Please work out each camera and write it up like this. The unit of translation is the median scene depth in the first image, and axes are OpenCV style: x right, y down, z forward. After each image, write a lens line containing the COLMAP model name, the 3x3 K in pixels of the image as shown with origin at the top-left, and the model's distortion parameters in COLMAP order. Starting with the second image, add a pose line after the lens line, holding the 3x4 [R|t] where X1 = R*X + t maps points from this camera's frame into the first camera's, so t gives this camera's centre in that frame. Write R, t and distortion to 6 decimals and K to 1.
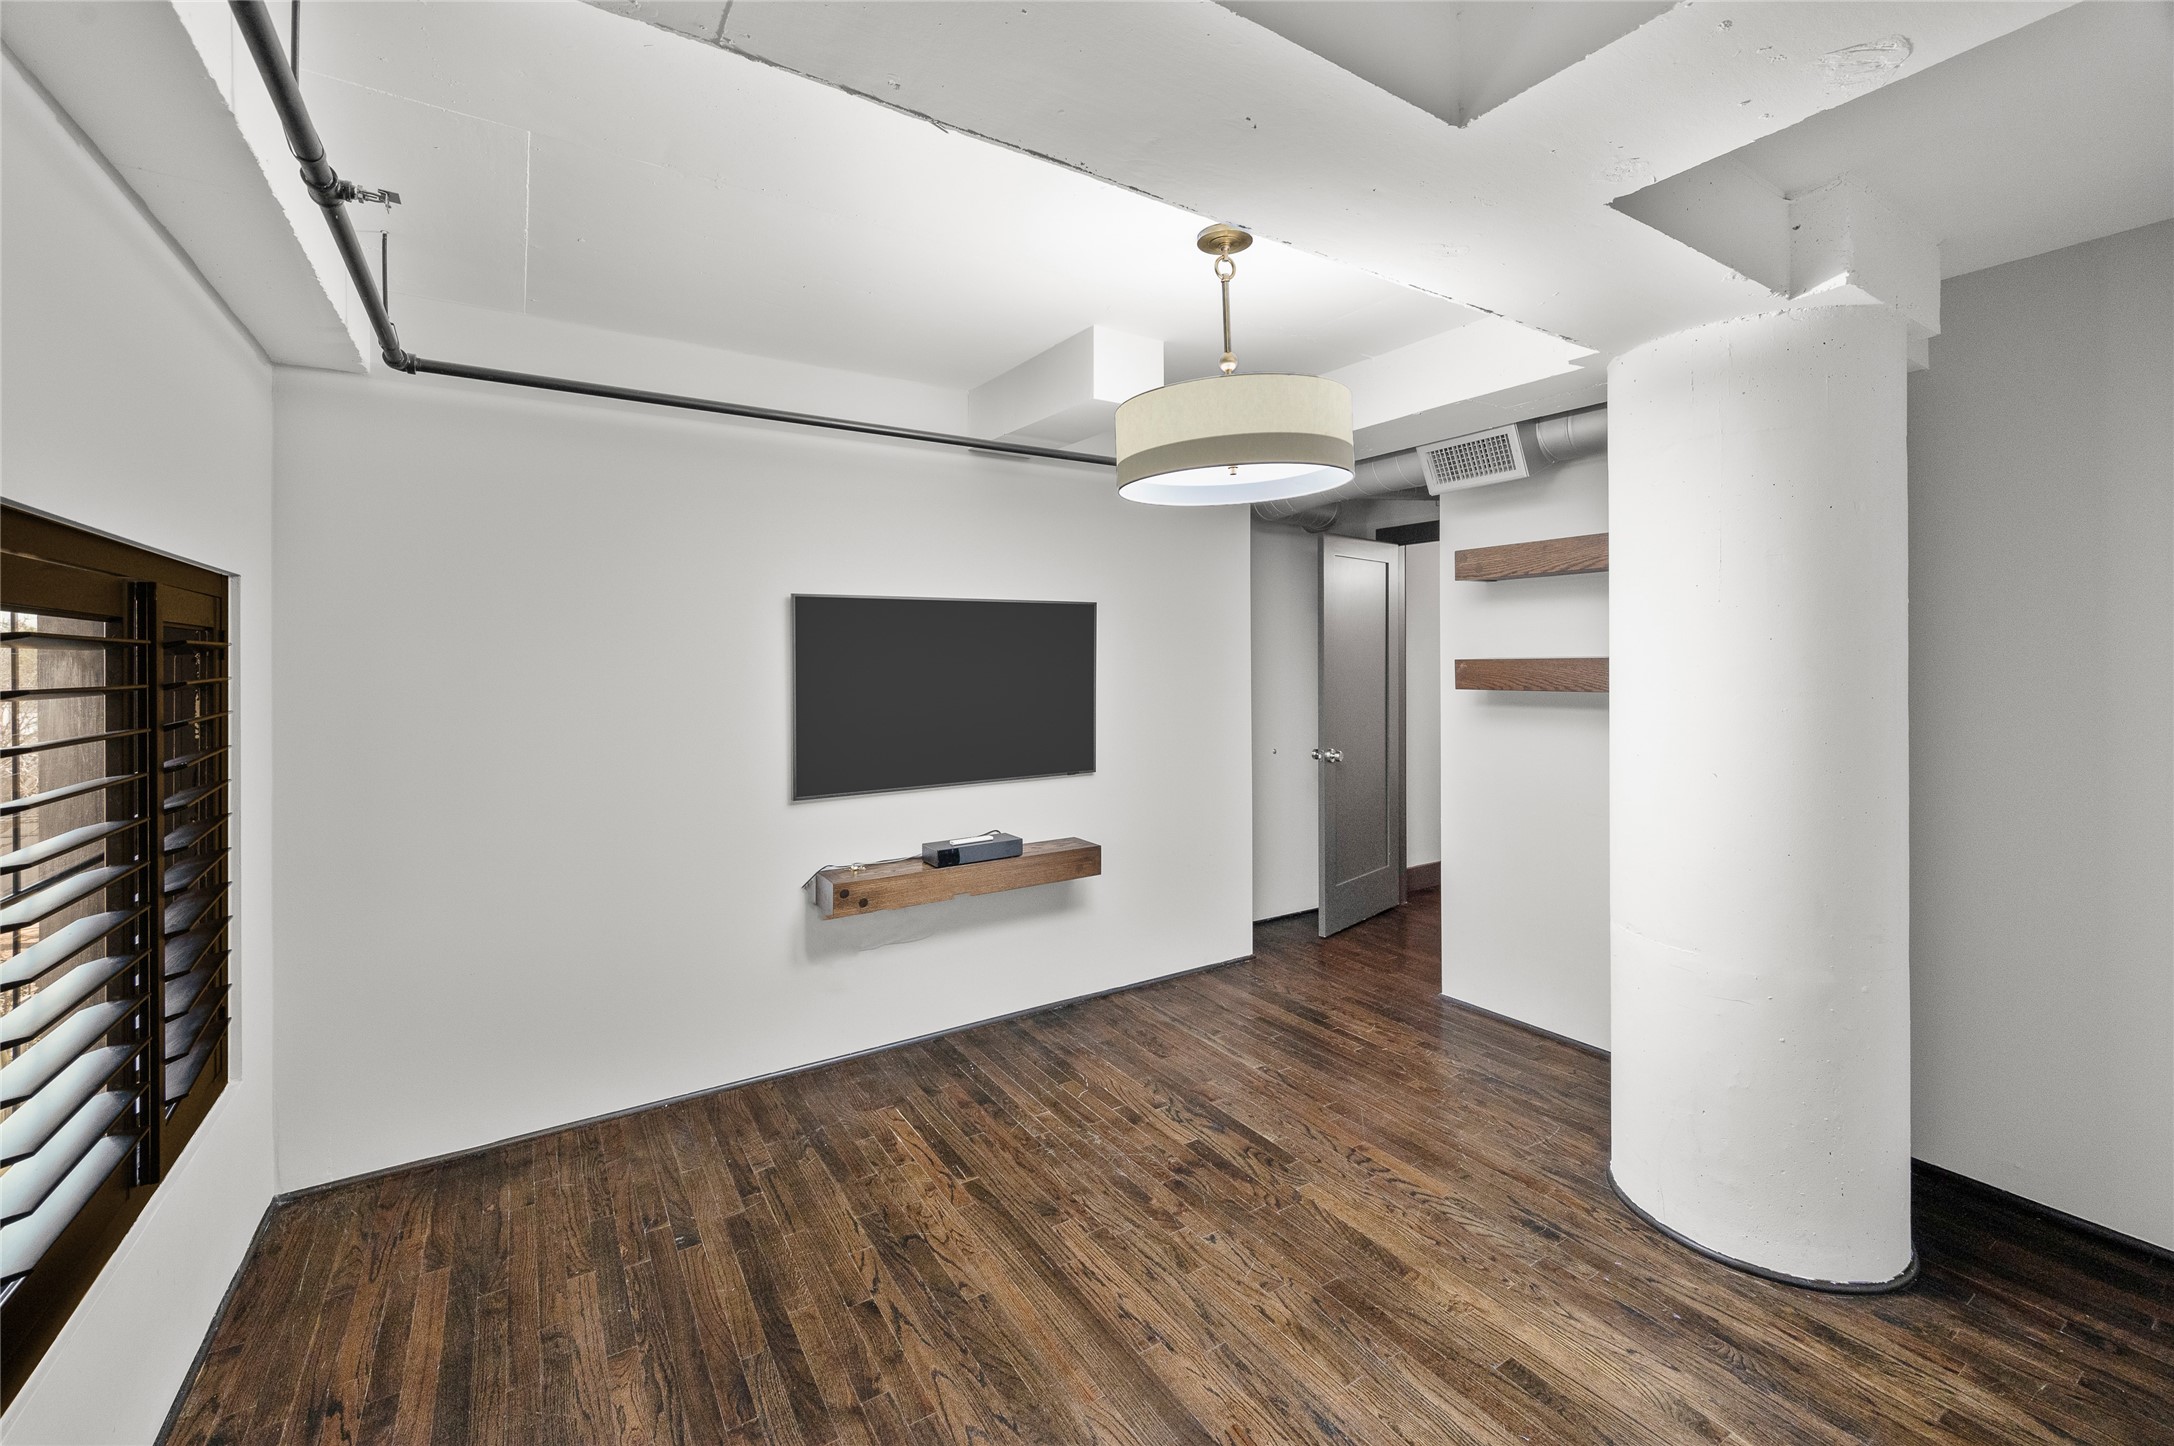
lens RADIAL K [[868.8, 0, 1080.0], [0, 868.8, 680.3], [0, 0, 1]] dist [-0.002517, 0.000398]
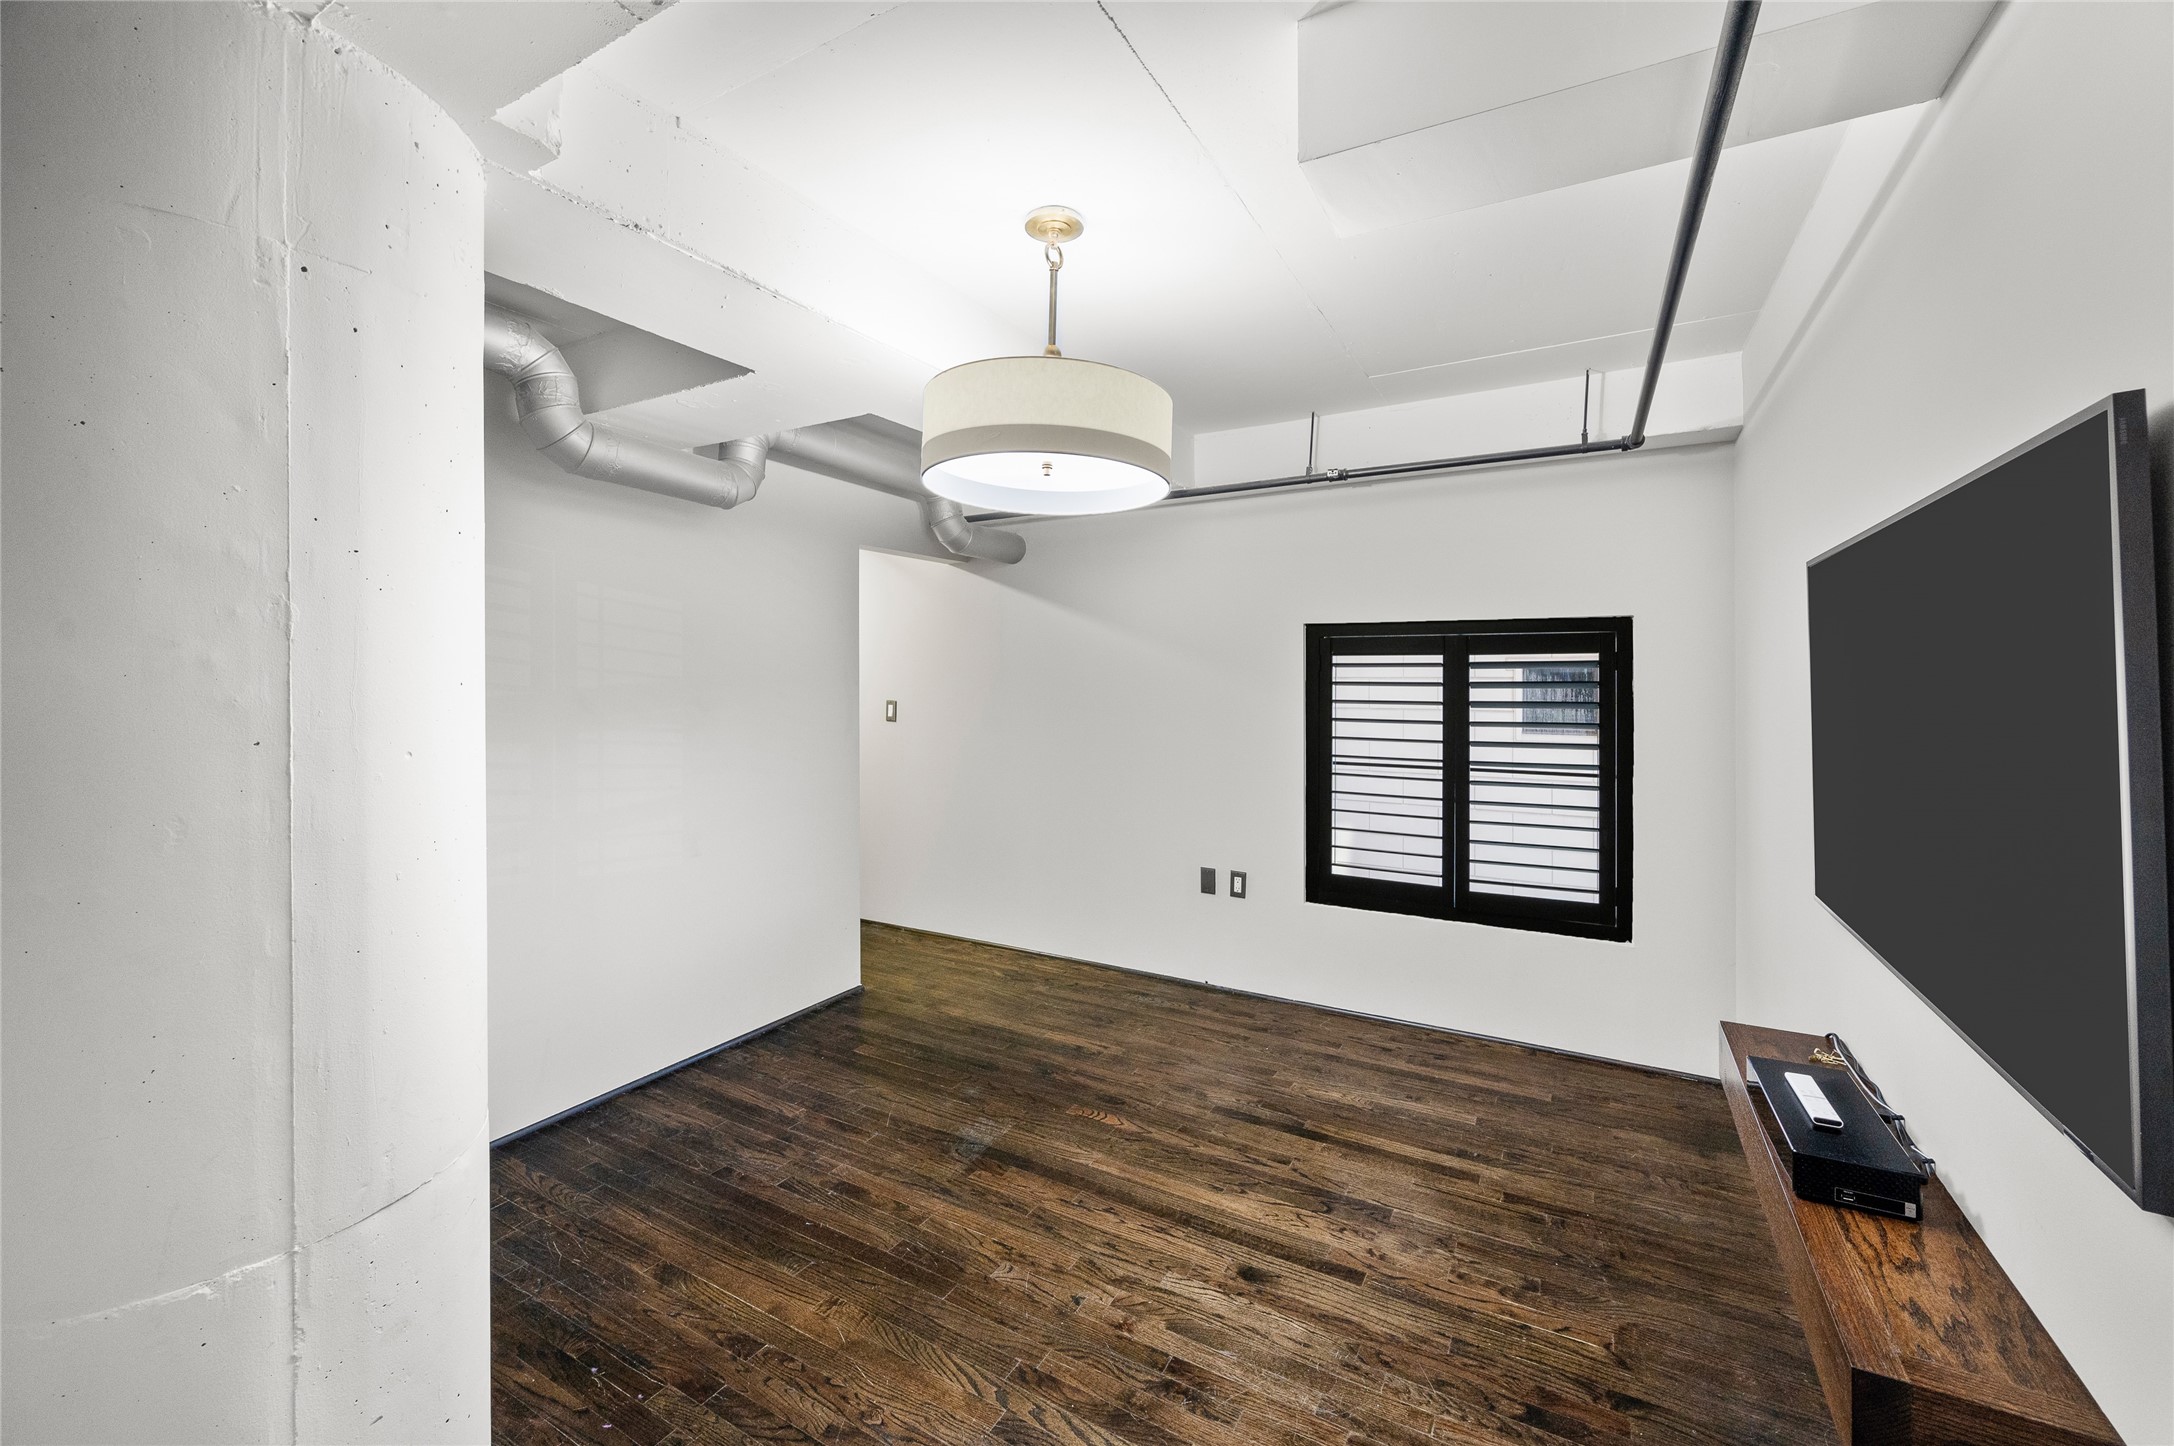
lens RADIAL K [[868.8, 0, 1080.0], [0, 868.8, 680.3], [0, 0, 1]] dist [-0.002517, 0.000398]
pose [[-0.883696, 0.009244, -0.467970, 0.585531], [-0.004501, 0.999591, 0.028243, -0.039015], [0.468039, 0.027065, -0.883293, 1.834351]]
